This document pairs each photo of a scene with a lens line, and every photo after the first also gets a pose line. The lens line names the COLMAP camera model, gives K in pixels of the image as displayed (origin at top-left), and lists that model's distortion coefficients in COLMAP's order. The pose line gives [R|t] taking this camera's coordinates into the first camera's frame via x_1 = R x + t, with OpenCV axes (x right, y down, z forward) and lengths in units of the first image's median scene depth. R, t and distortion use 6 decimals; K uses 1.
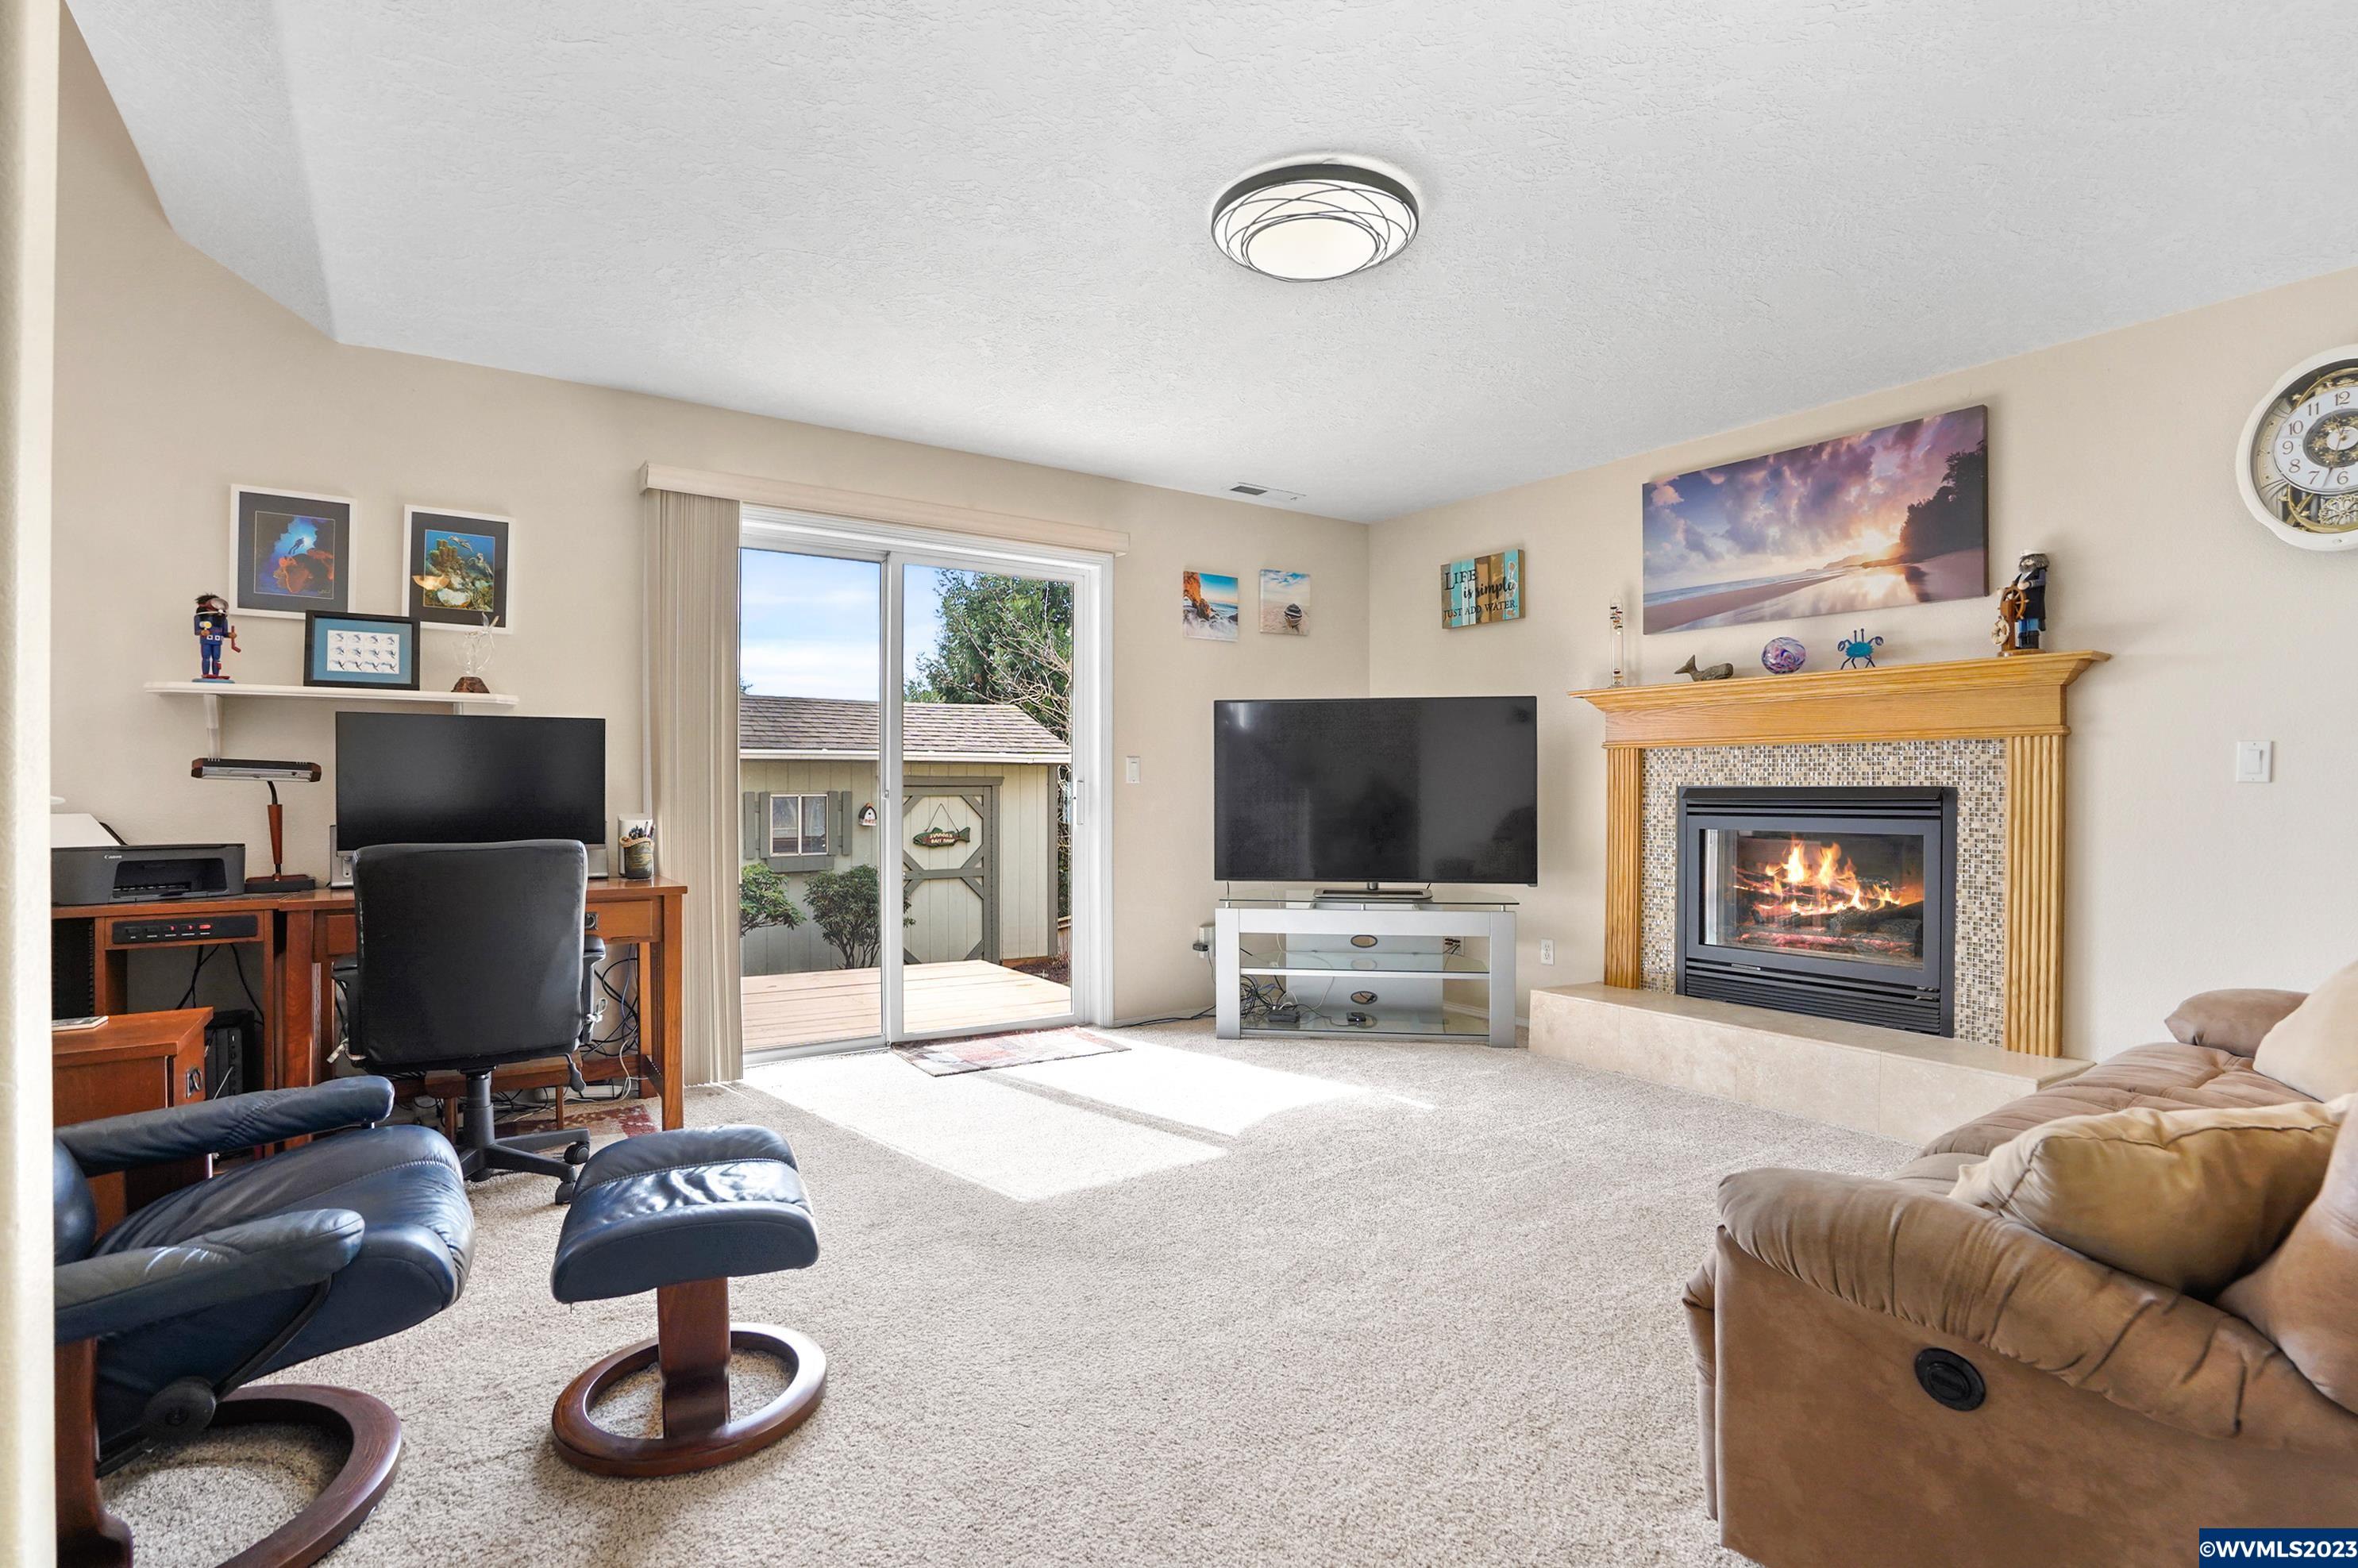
lens RADIAL K [[1144.6, 0, 1196.1], [0, 1144.6, 772.1], [0, 0, 1]] dist [-0.056046, 0.024752]
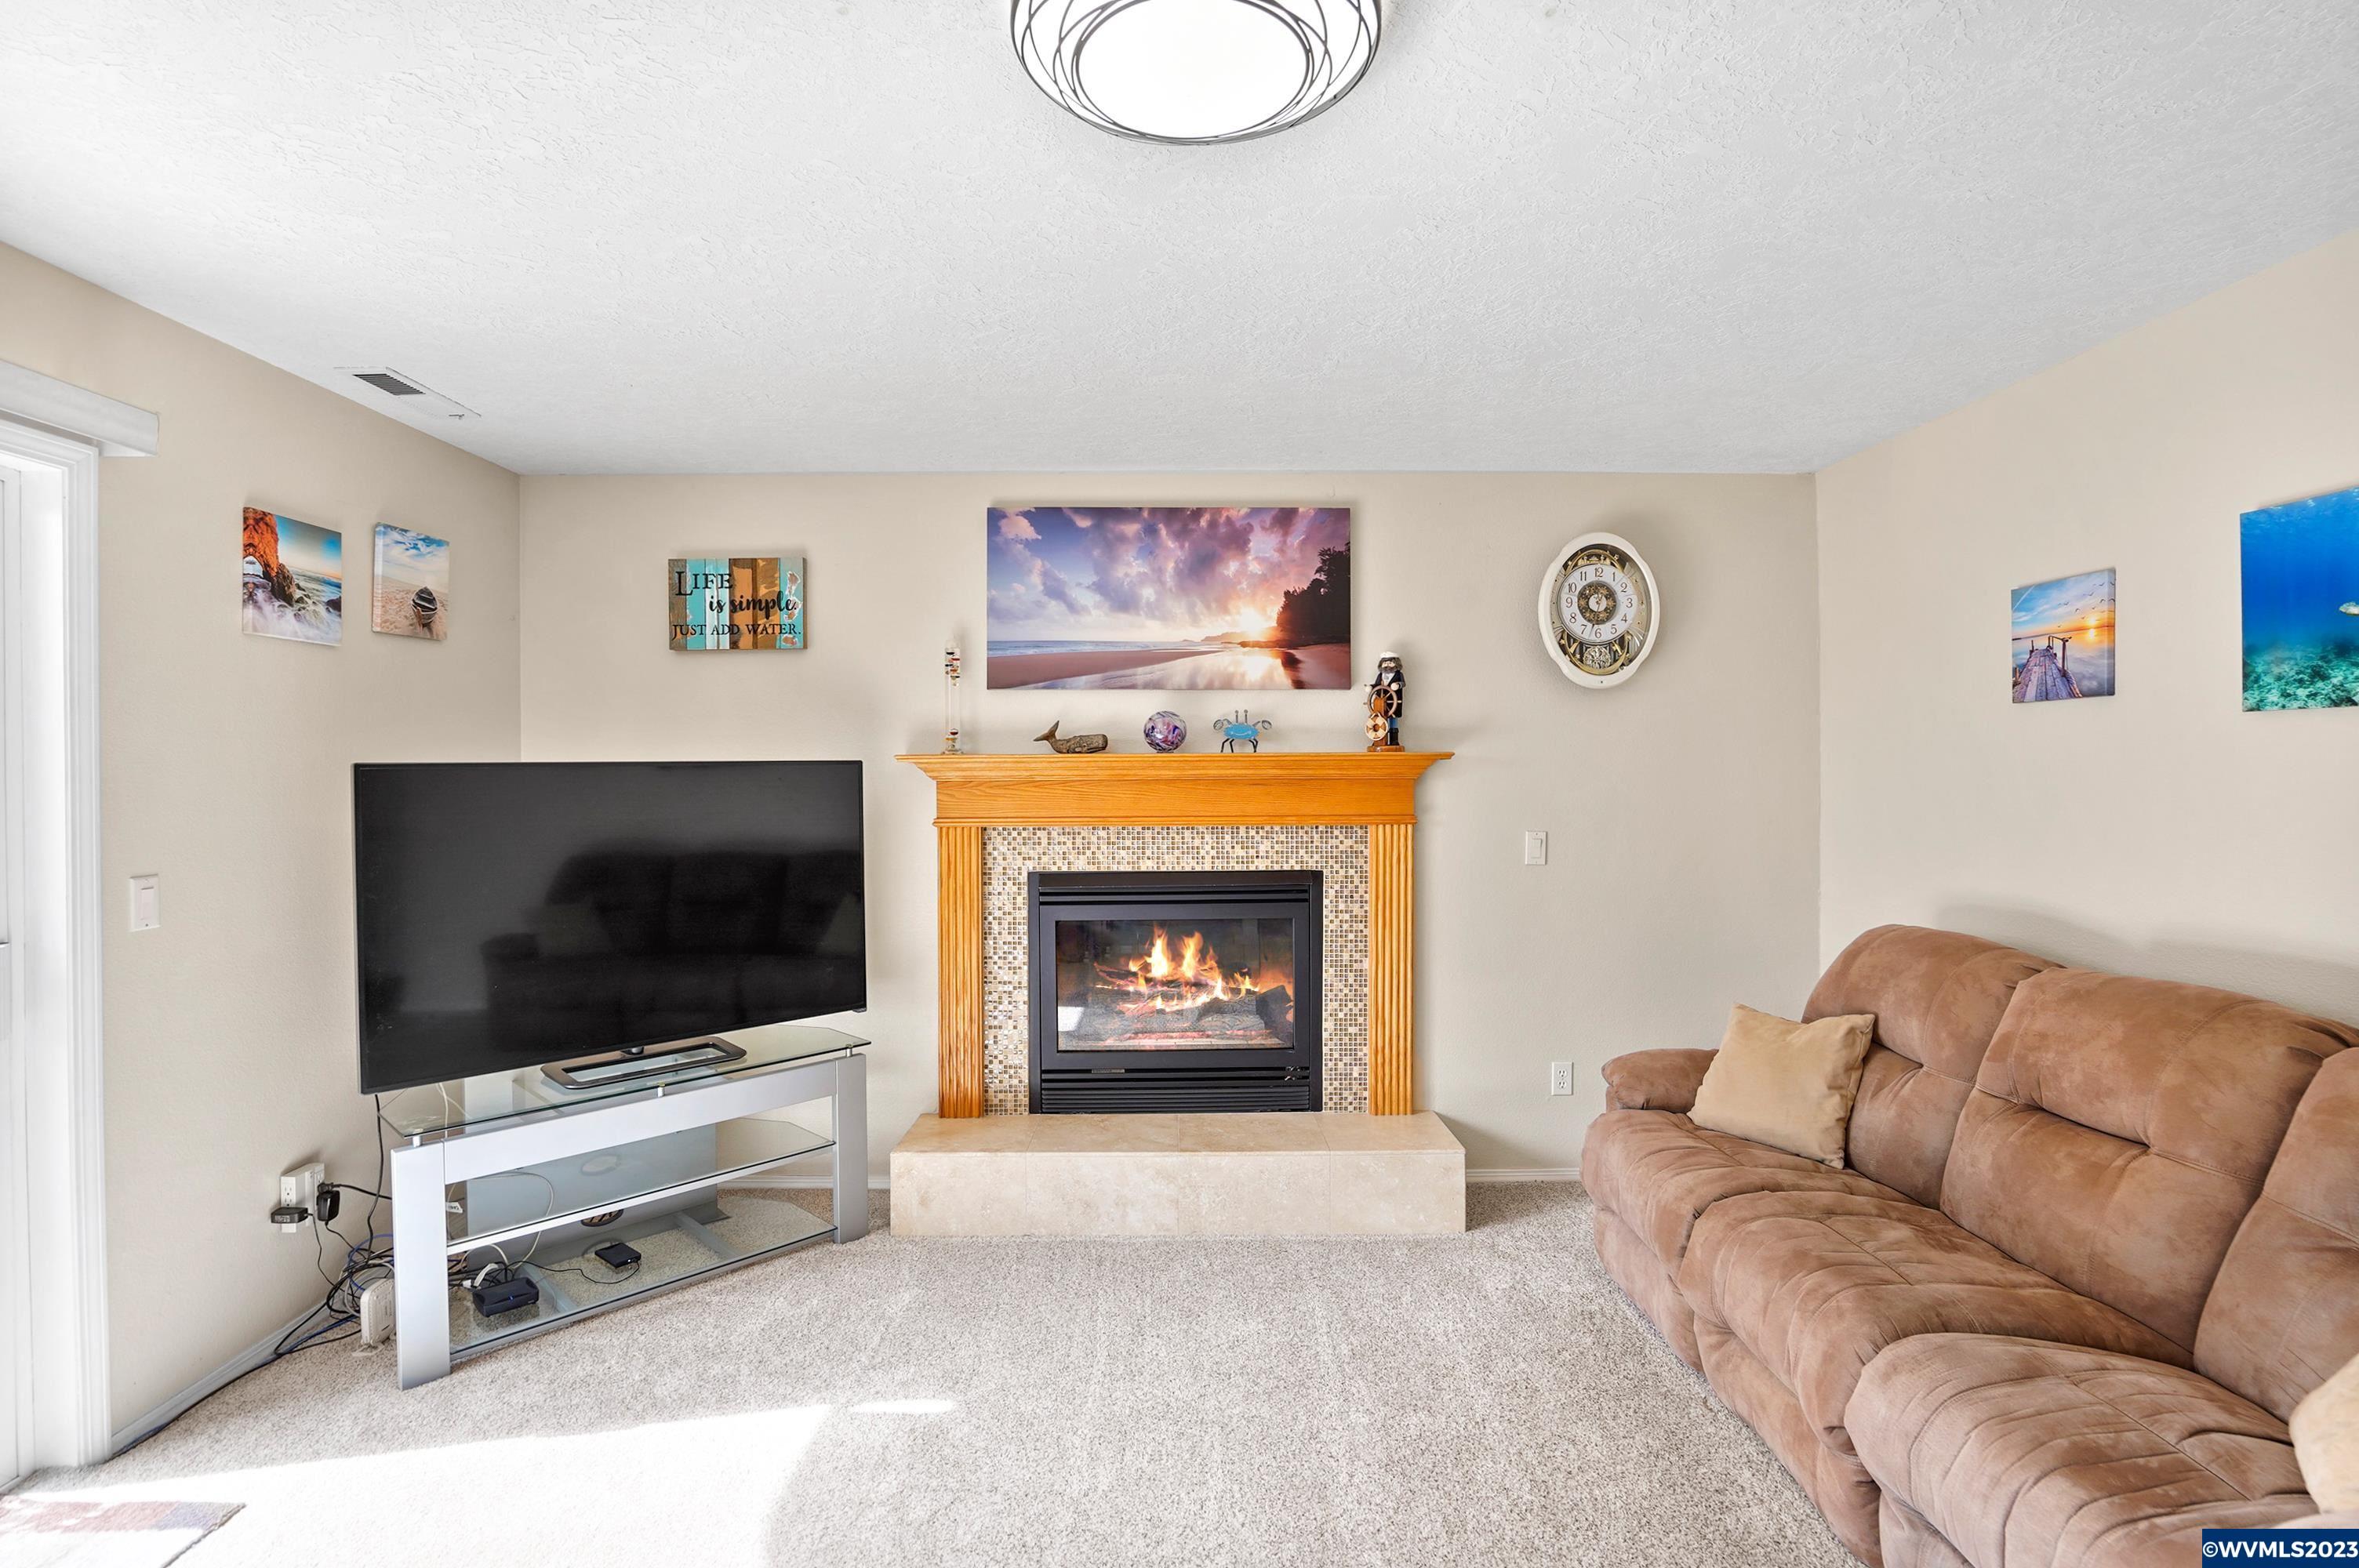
lens RADIAL K [[1144.9, 0, 1196.6], [0, 1144.9, 772.1], [0, 0, 1]] dist [-0.056046, 0.024752]
pose [[0.564367, -0.006944, 0.825495, -0.225075], [-0.006319, 0.999899, 0.012731, -0.077888], [-0.825500, -0.012401, 0.564266, 0.429979]]
